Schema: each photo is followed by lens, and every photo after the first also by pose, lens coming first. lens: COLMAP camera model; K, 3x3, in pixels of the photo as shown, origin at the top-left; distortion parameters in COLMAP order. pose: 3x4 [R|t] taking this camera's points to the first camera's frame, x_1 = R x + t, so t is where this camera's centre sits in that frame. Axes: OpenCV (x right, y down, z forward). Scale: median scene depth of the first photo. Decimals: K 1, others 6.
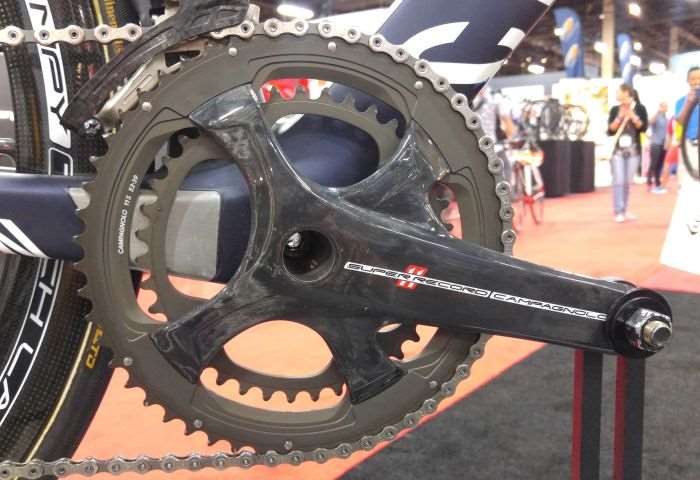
lens RADIAL K [[281.3, 0, 350.9], [0, 281.3, 239.7], [0, 0, 1]] dist [-0.003986, 0.000361]
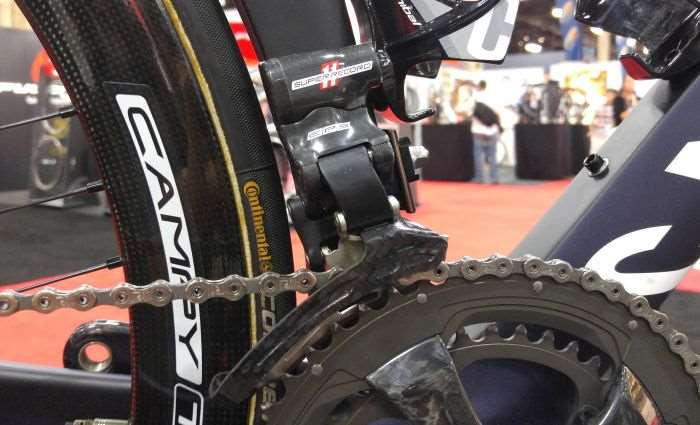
lens RADIAL K [[283.8, 0, 349.2], [0, 283.8, 212.8], [0, 0, 1]] dist [-0.001814, -0.000152]
pose [[0.999679, 0.023946, 0.008318, -0.597512], [-0.023840, 0.999637, -0.012513, -0.835838], [-0.008614, 0.012311, 0.999887, 0.169214]]
